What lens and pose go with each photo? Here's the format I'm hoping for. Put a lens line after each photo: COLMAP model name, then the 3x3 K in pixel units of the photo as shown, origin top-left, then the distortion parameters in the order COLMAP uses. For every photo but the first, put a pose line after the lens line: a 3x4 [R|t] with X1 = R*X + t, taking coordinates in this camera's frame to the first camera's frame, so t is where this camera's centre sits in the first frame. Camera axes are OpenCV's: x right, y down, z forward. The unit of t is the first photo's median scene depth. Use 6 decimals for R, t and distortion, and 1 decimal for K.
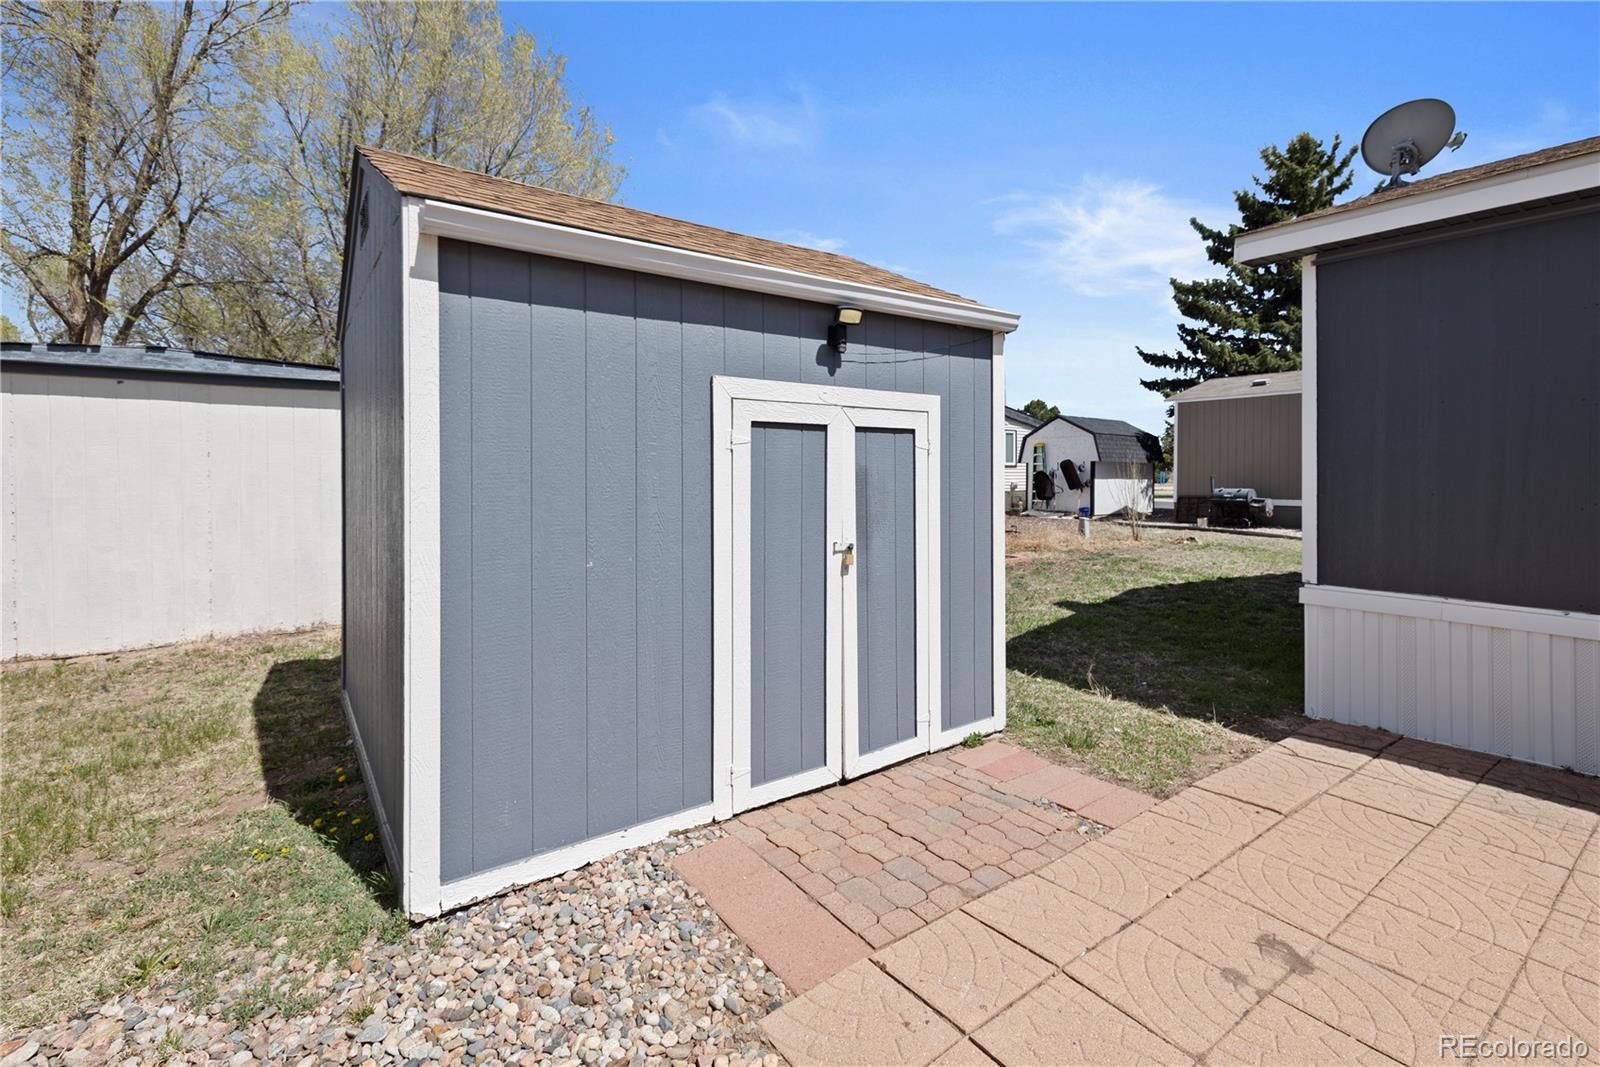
lens RADIAL K [[704.6, 0, 770.6], [0, 704.6, 471.3], [0, 0, 1]] dist [0.004555, 0.000198]
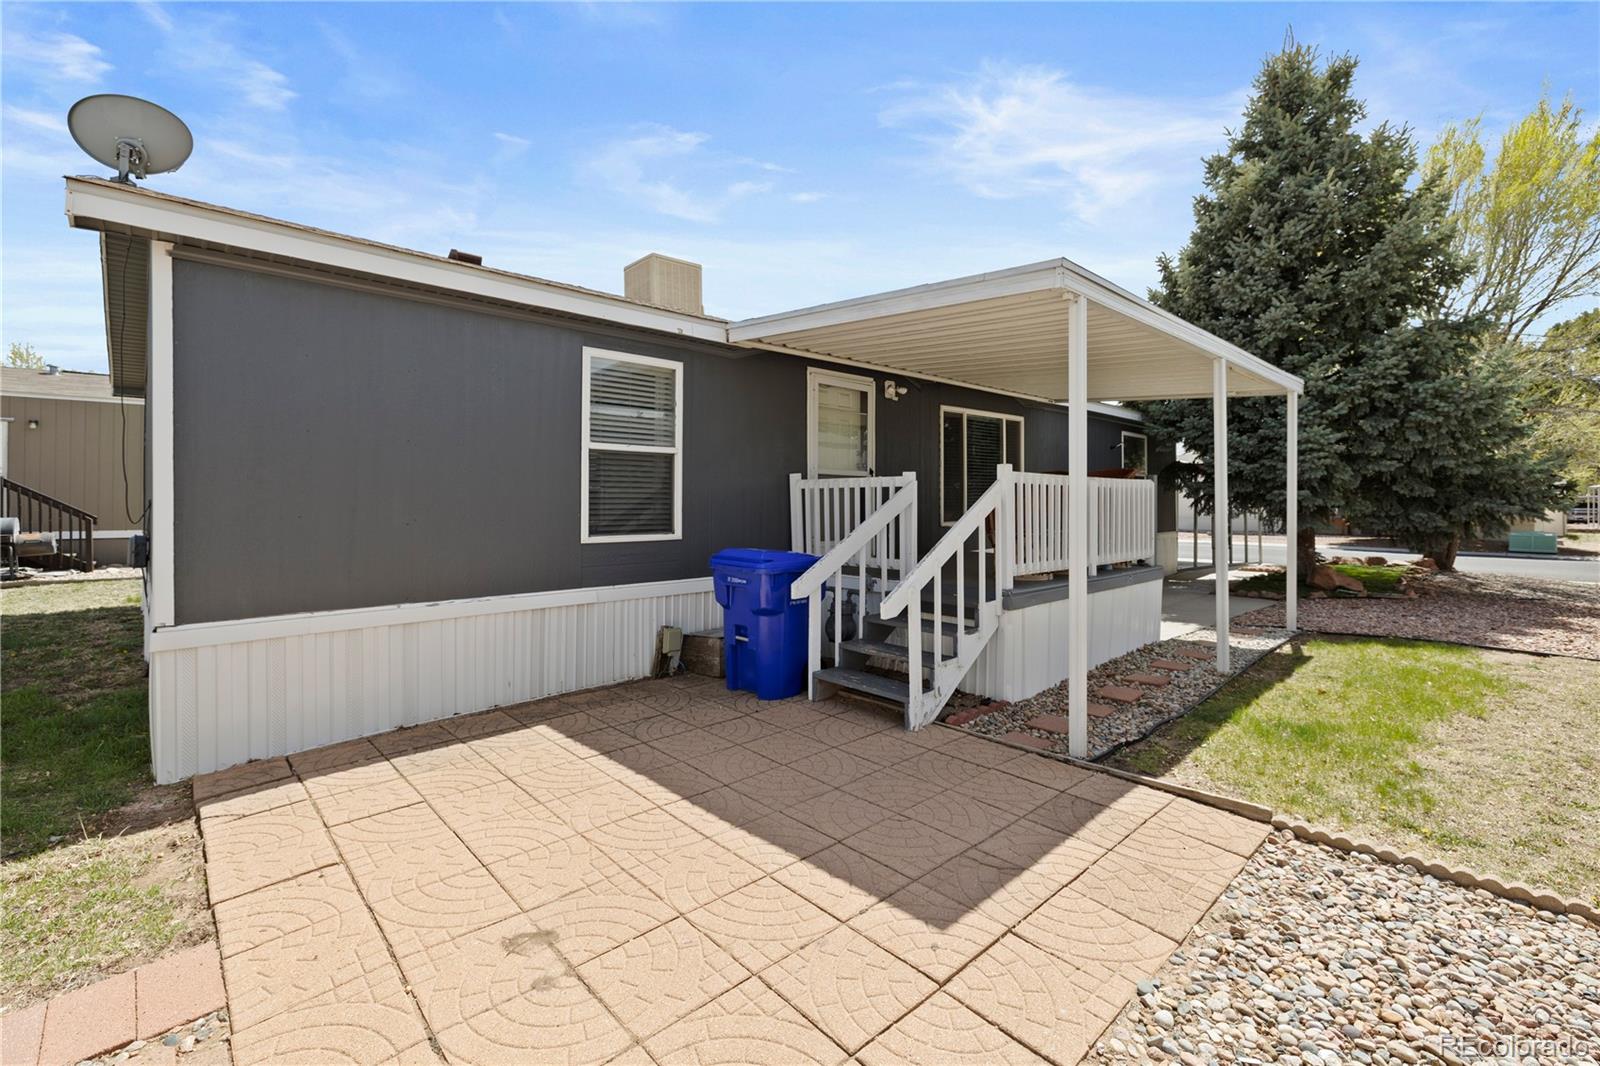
lens RADIAL K [[704.6, 0, 794.8], [0, 704.6, 505.6], [0, 0, 1]] dist [0.004555, 0.000198]
pose [[-0.153212, -0.005929, 0.988176, -0.248695], [-0.001673, 0.999982, 0.005740, 0.006696], [-0.988192, -0.000774, -0.153219, 0.479675]]
